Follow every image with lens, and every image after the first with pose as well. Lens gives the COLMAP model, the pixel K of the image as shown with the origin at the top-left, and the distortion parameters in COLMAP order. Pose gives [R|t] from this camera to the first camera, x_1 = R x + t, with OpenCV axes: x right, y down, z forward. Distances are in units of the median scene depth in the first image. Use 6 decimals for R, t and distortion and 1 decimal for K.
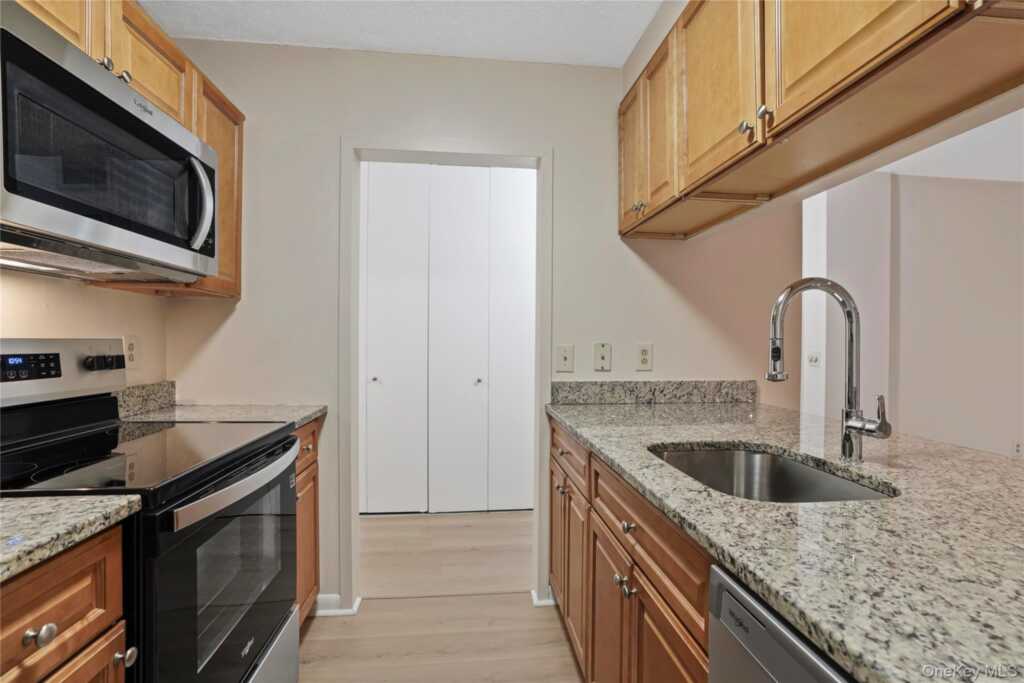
lens RADIAL K [[480.2, 0, 512.0], [0, 480.2, 341.5], [0, 0, 1]] dist [-0.022728, 0.000917]
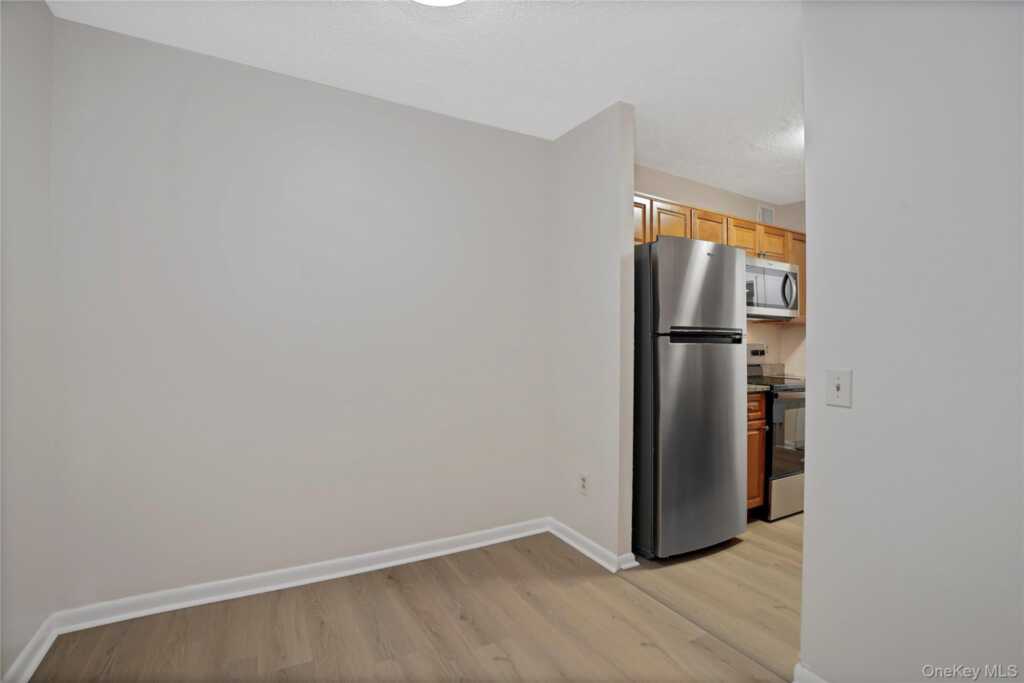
lens RADIAL K [[483.9, 0, 512.0], [0, 483.9, 341.5], [0, 0, 1]] dist [-0.028312, -0.000753]
pose [[0.402807, -0.004264, -0.915275, 1.073436], [-0.003726, 0.999973, -0.006298, 0.002734], [0.915277, 0.005947, 0.402781, -1.380214]]
